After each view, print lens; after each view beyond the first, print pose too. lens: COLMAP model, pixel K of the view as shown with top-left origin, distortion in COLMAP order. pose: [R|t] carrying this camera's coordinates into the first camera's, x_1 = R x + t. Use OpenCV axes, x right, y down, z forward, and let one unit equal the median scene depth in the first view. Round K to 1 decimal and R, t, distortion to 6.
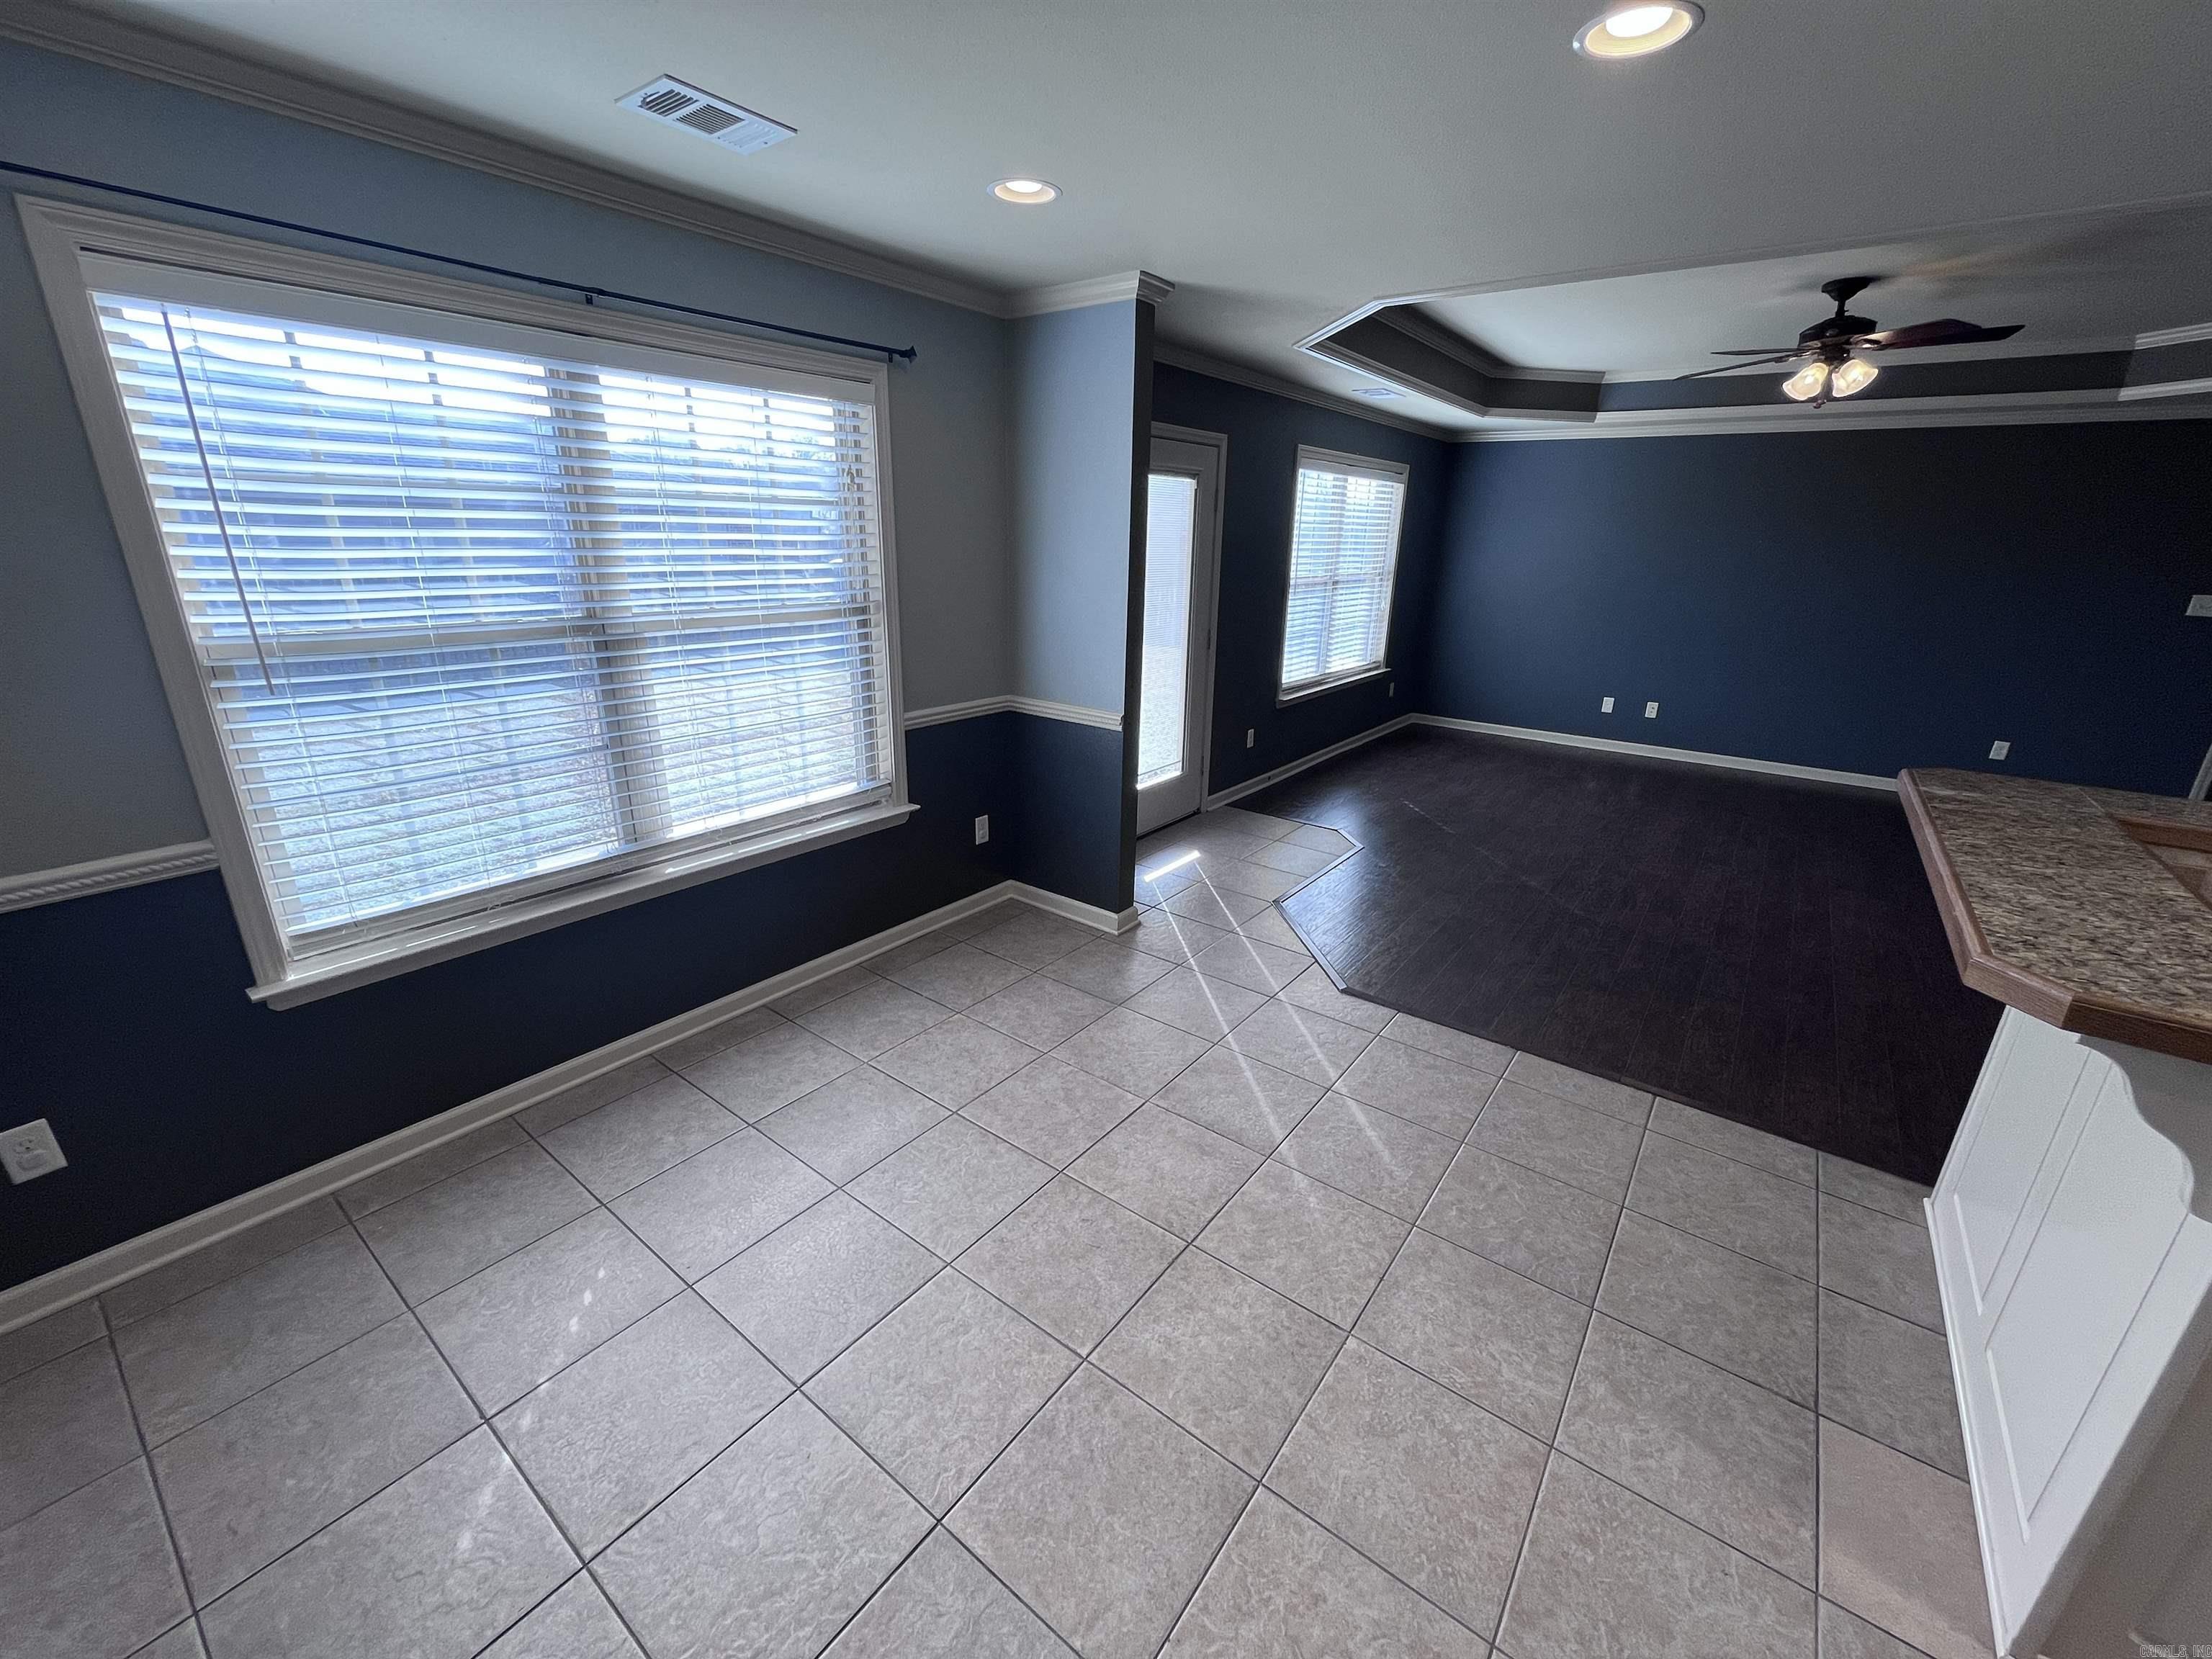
lens RADIAL K [[890.5, 0, 1104.6], [0, 890.5, 831.3], [0, 0, 1]] dist [-0.003432, -0.000287]
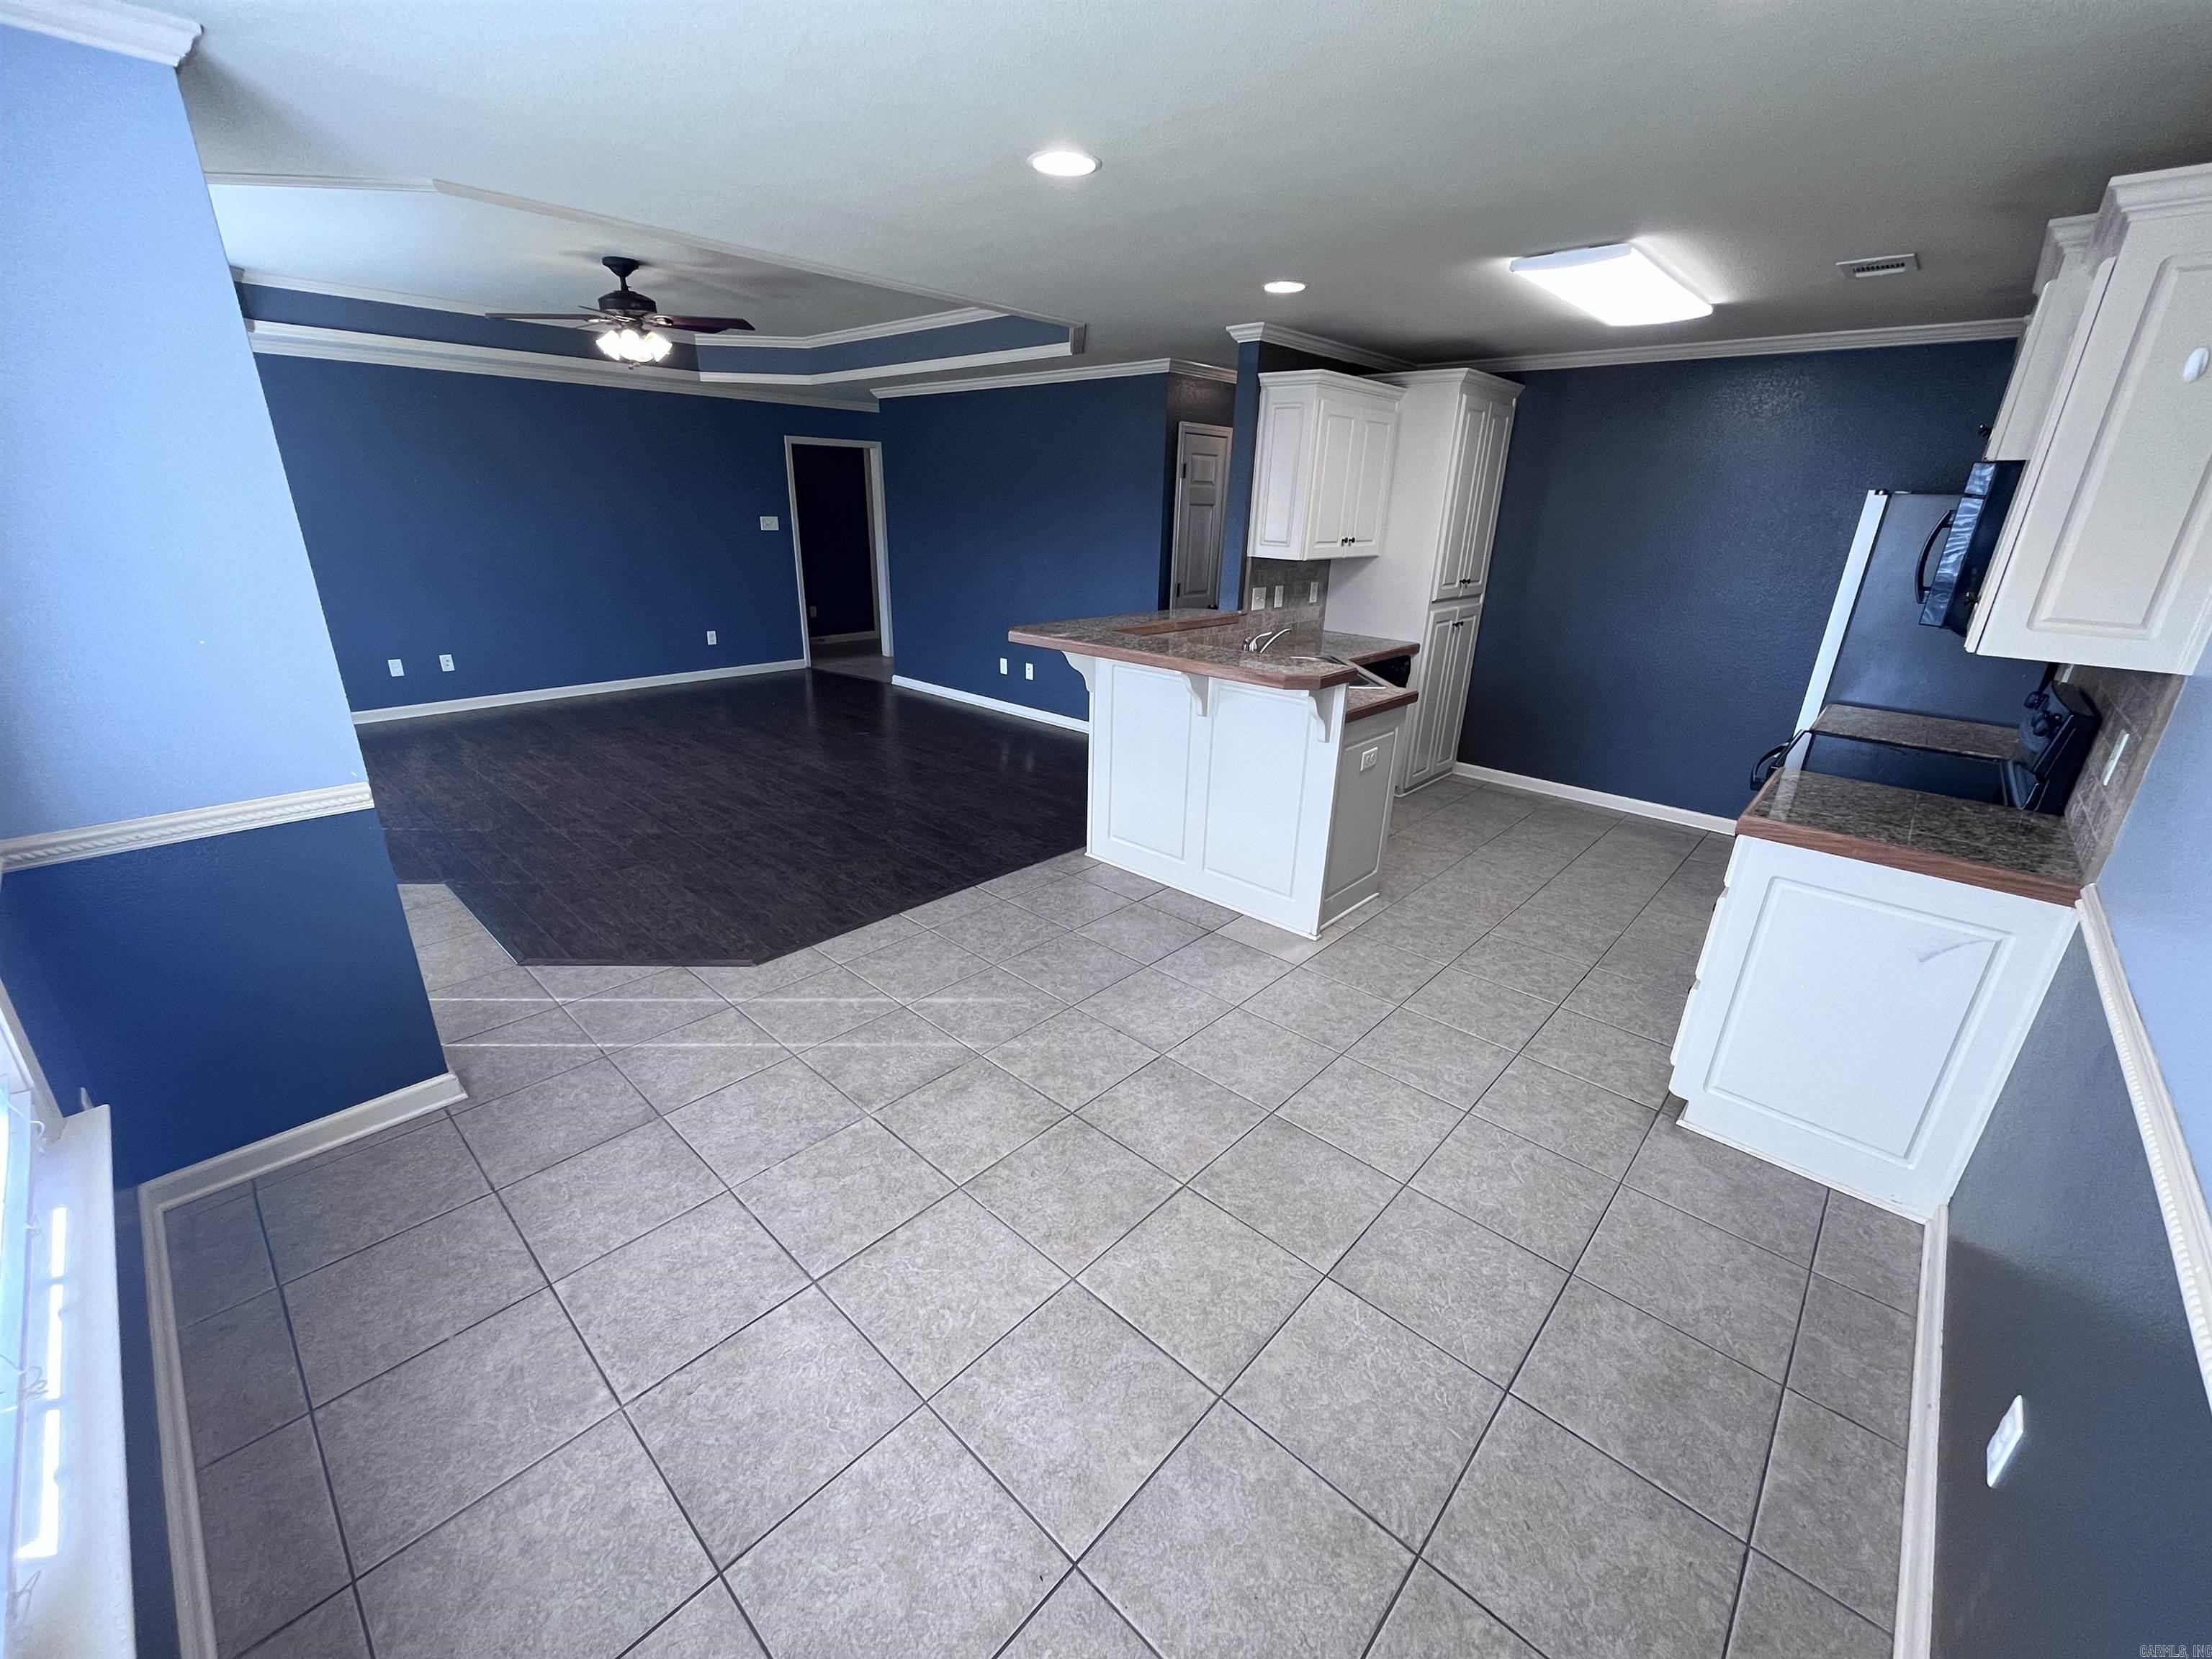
lens RADIAL K [[890.5, 0, 1104.6], [0, 890.5, 831.3], [0, 0, 1]] dist [-0.003432, -0.000287]
pose [[0.096865, -0.366039, 0.925544, -0.607770], [0.298383, 0.897825, 0.323849, -0.171263], [-0.949518, 0.244797, 0.196188, 0.453345]]
